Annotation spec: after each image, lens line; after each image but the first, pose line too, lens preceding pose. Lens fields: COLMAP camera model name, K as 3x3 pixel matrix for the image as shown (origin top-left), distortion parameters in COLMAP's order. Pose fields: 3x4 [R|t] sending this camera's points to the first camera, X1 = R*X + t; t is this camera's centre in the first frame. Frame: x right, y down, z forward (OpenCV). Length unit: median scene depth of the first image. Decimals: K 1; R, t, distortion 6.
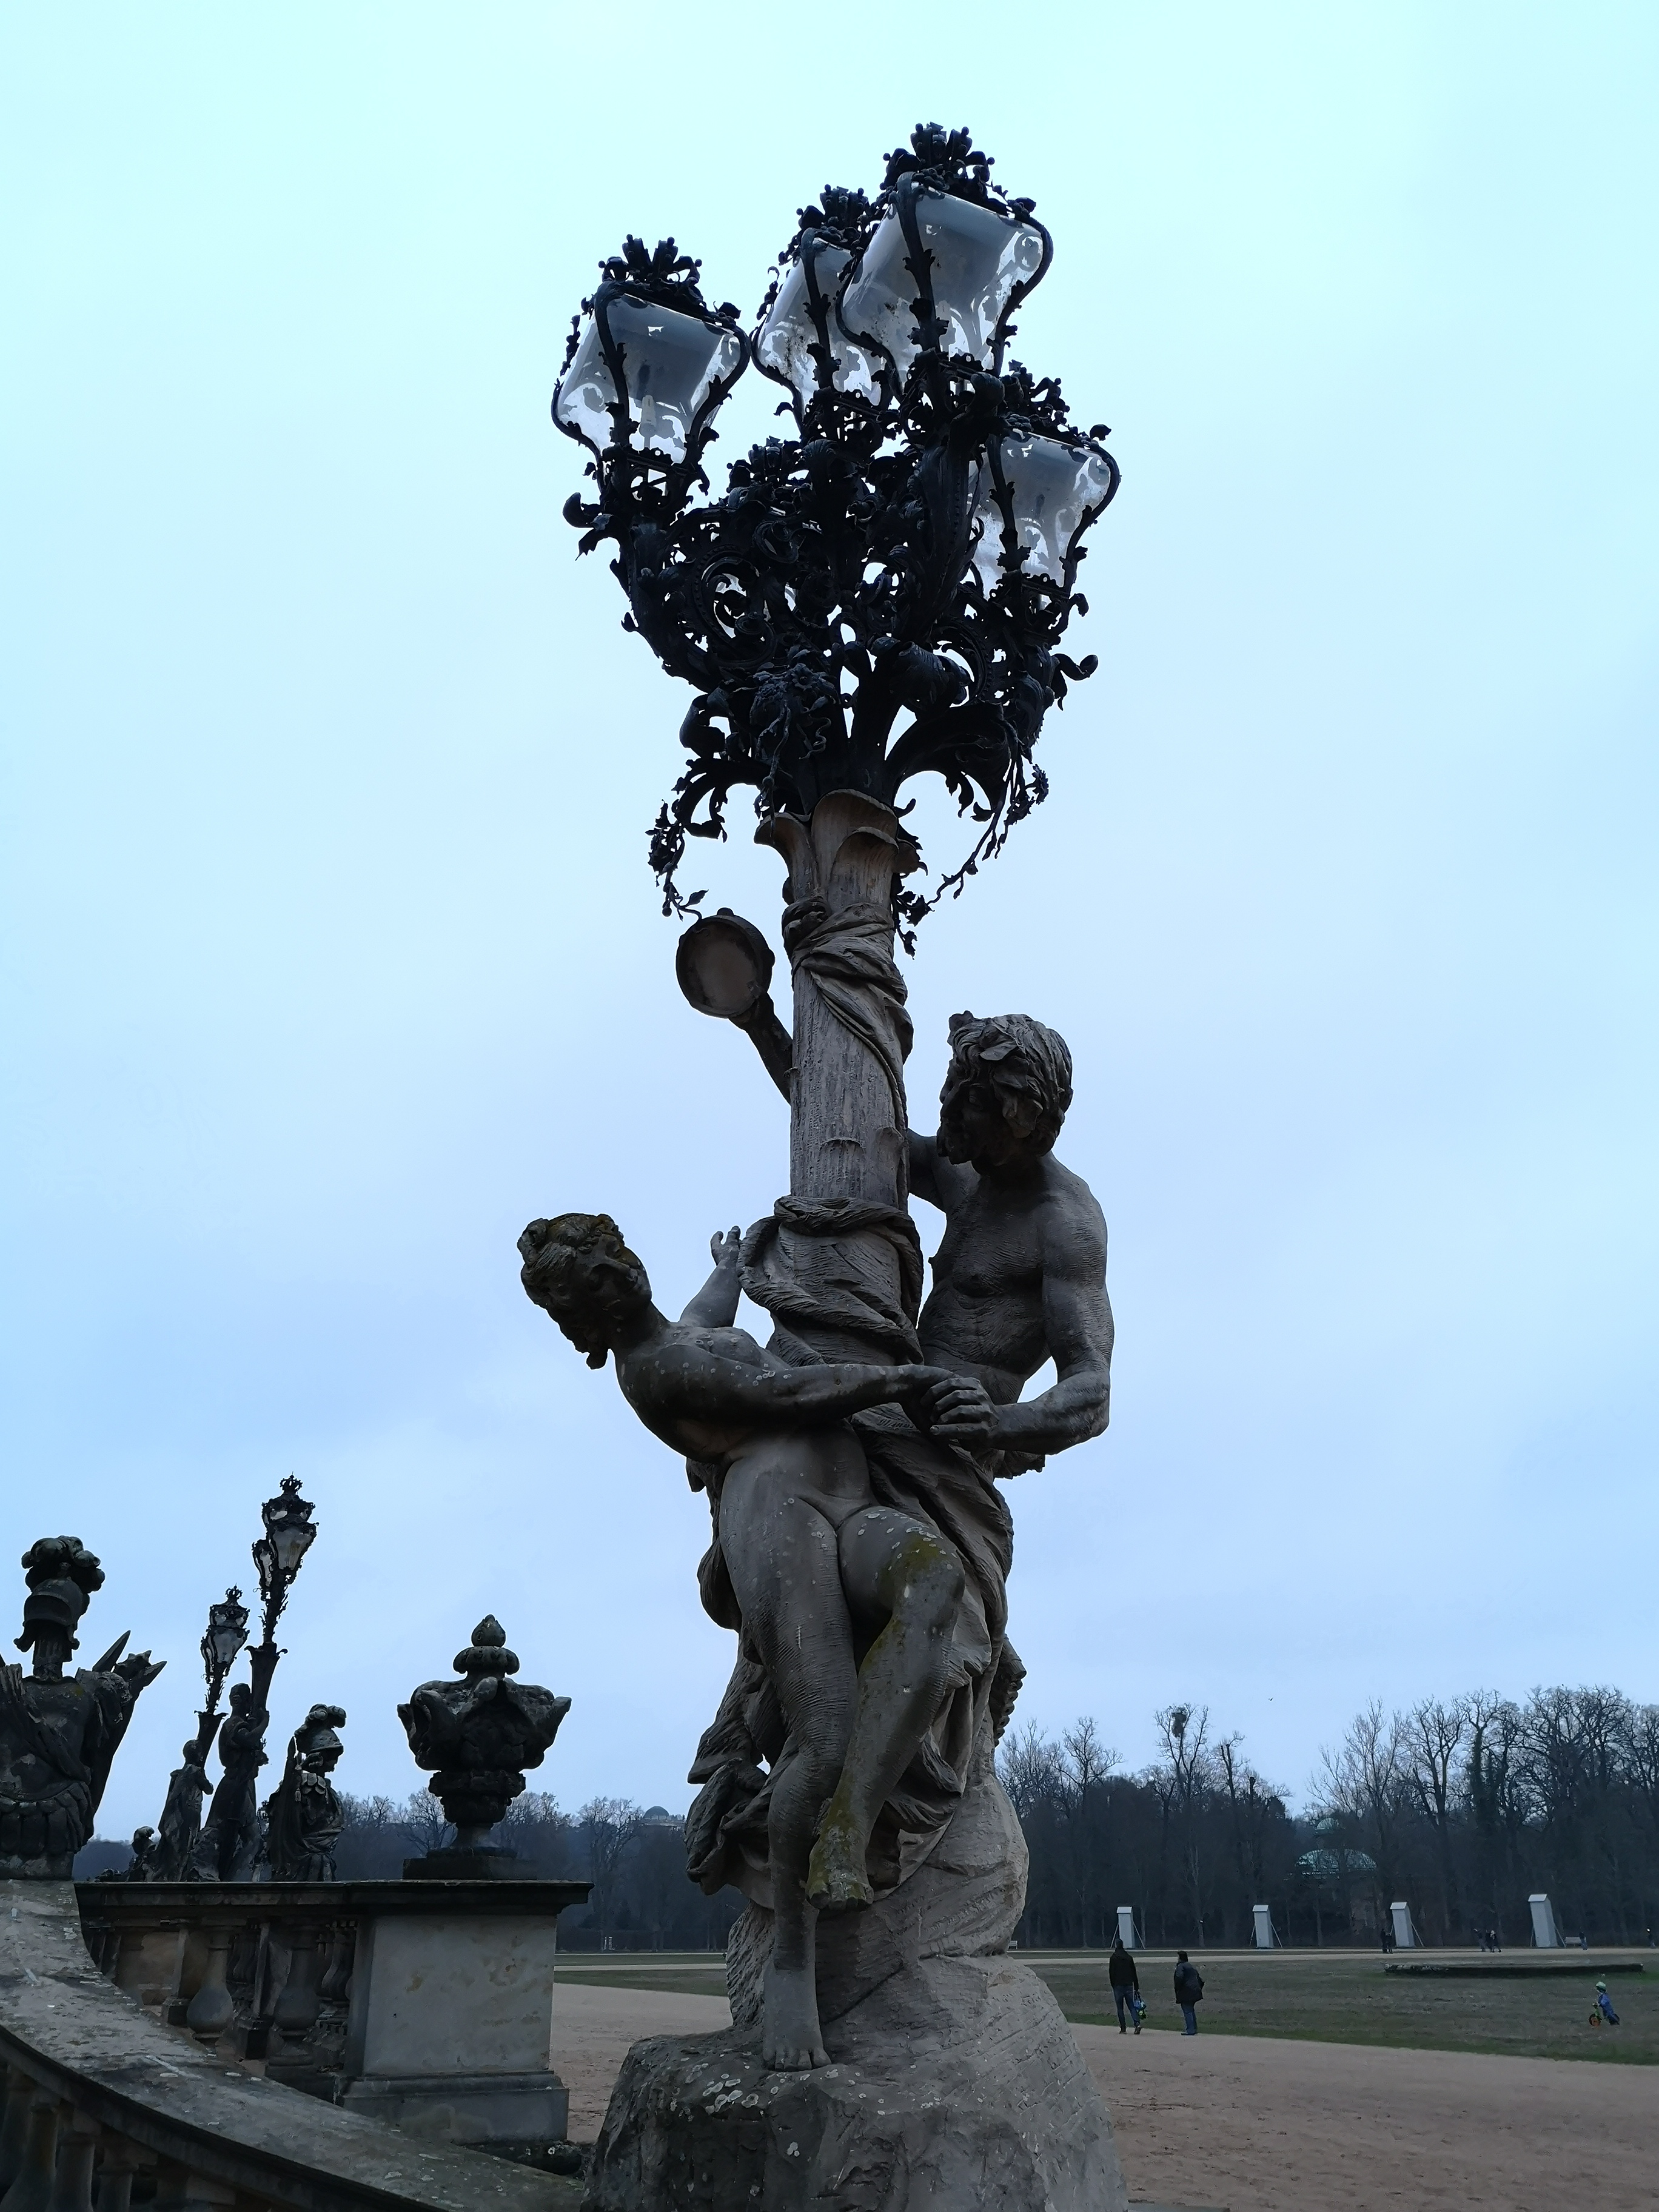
lens RADIAL K [[1752.3, 0, 829.5], [0, 1752.3, 1106.0], [0, 0, 1]] dist [0.006191, -0.003532]
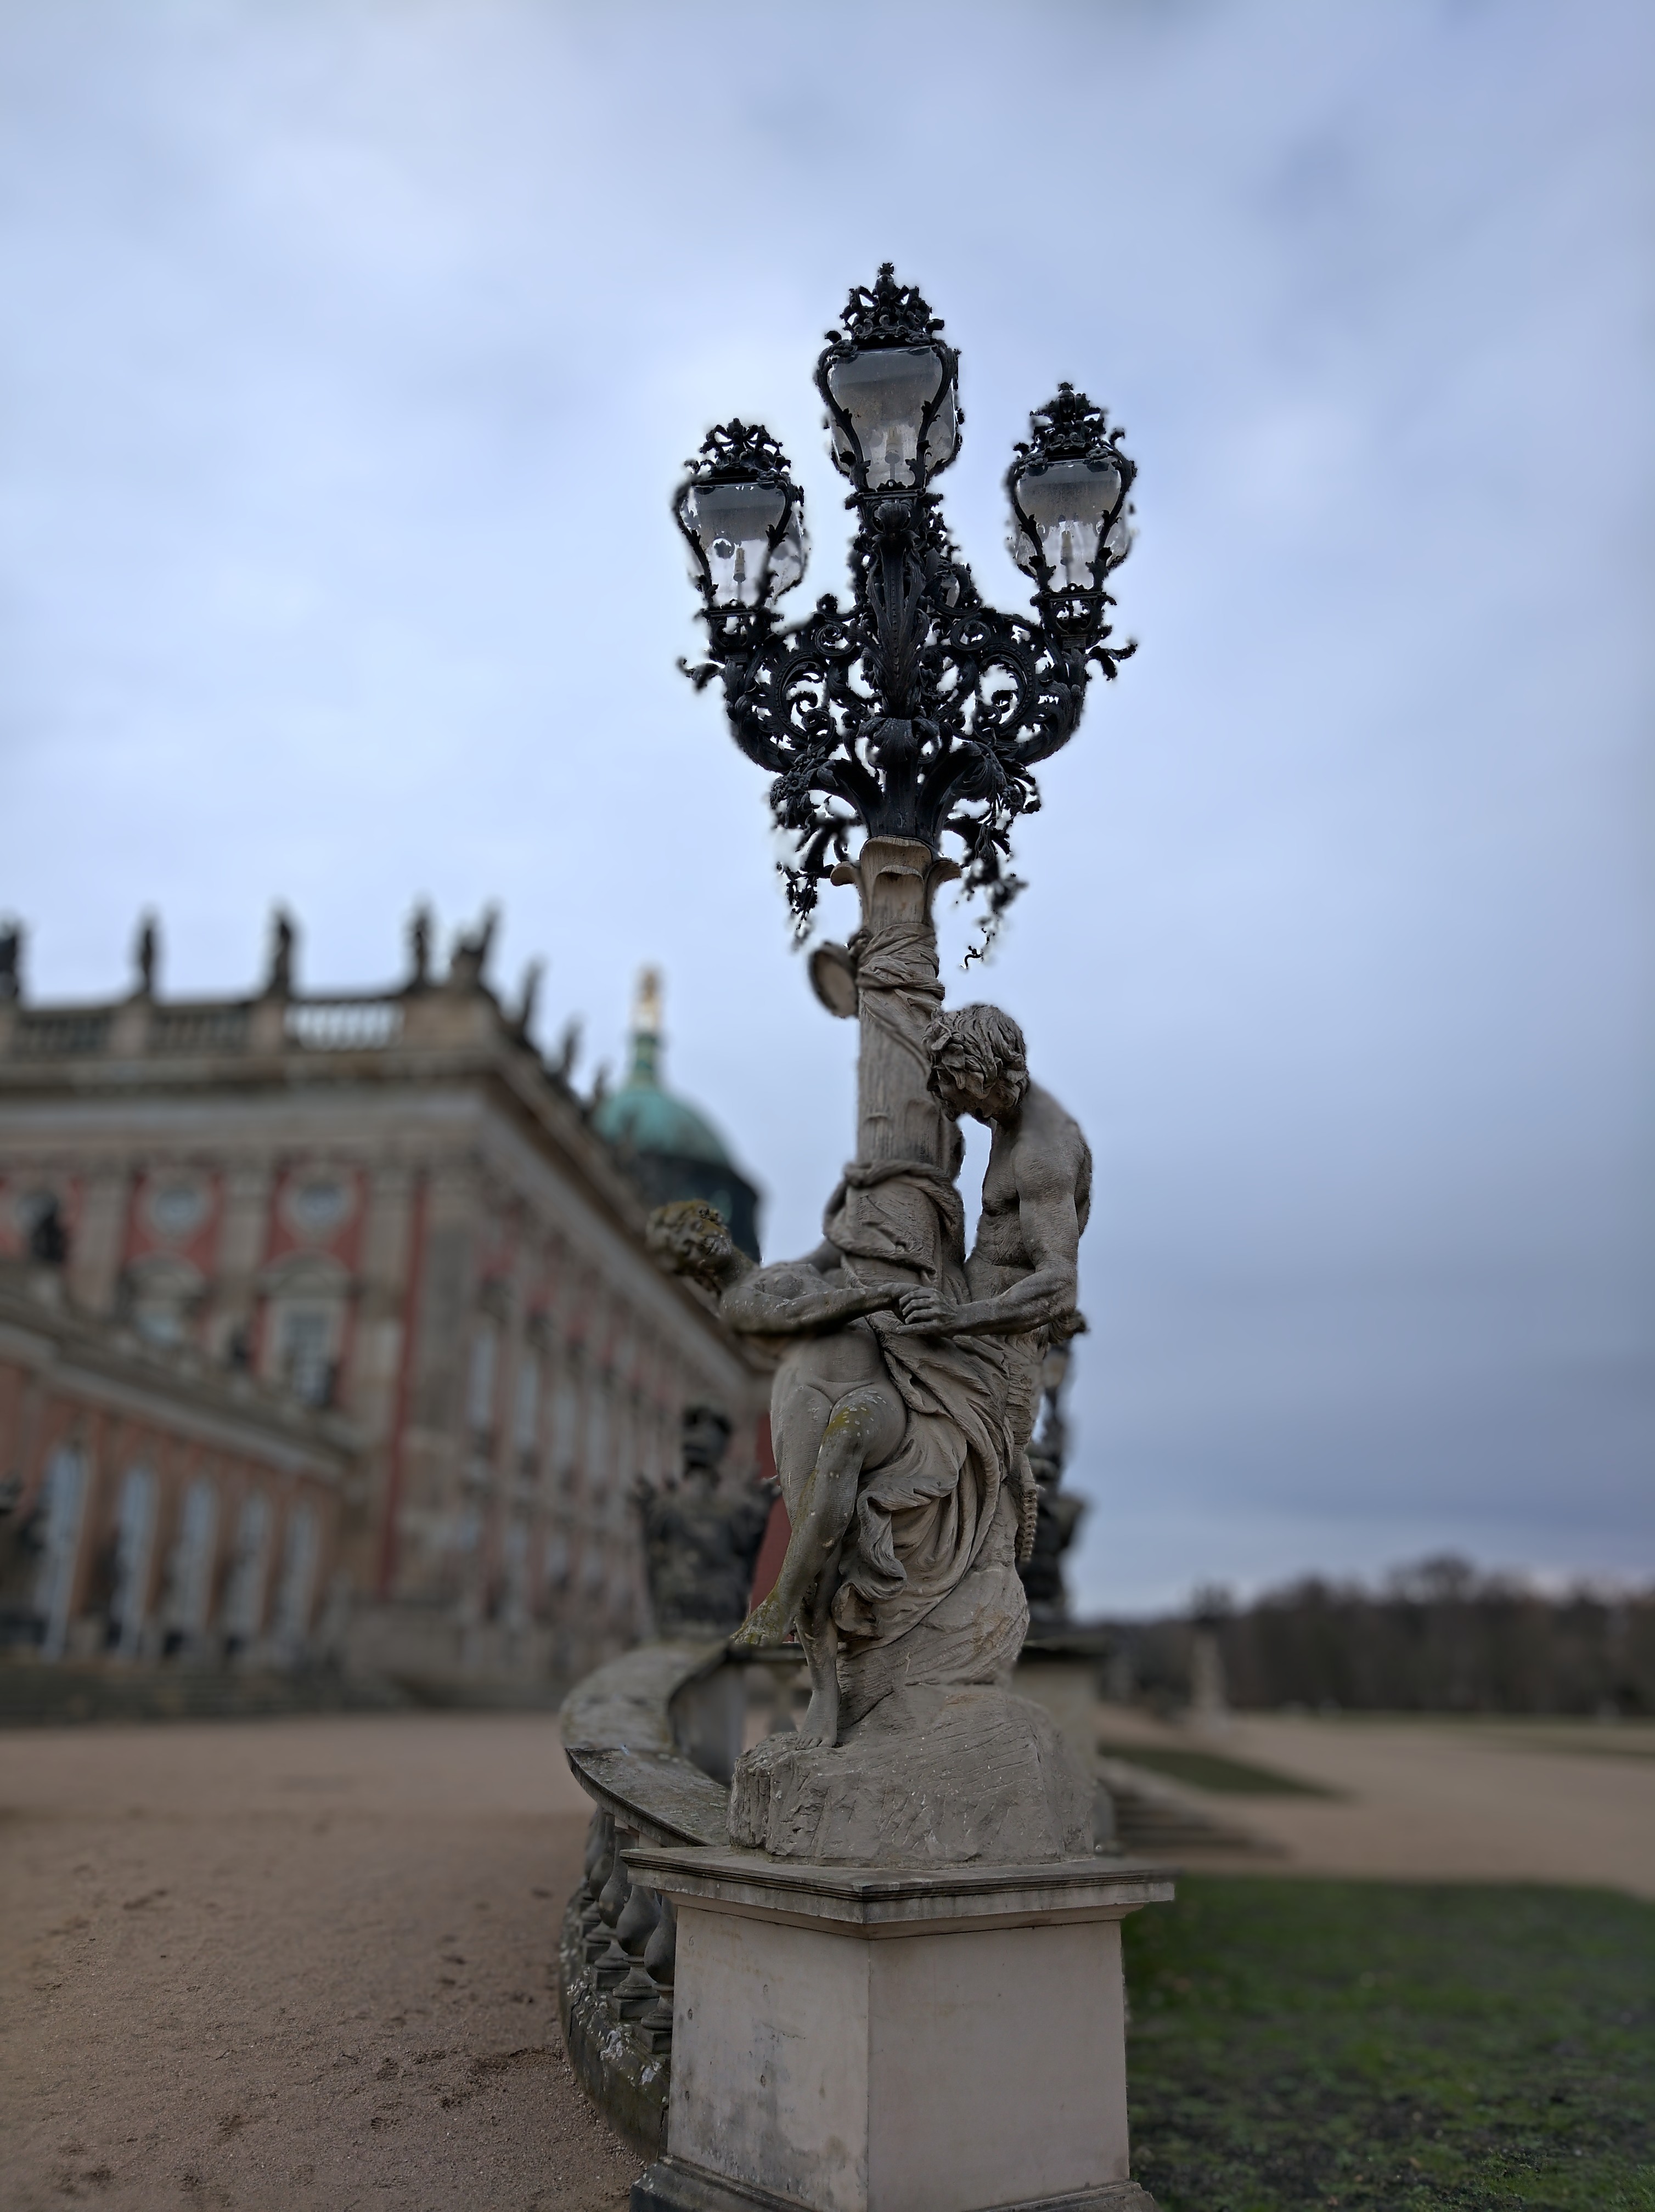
lens RADIAL K [[1739.2, 0, 827.5], [0, 1739.2, 1106.0], [0, 0, 1]] dist [0.001135, 0.000463]
pose [[0.866648, -0.142190, -0.478229, 0.653900], [0.194199, 0.979075, 0.060822, -0.081443], [0.459574, -0.145583, 0.876126, -0.210114]]
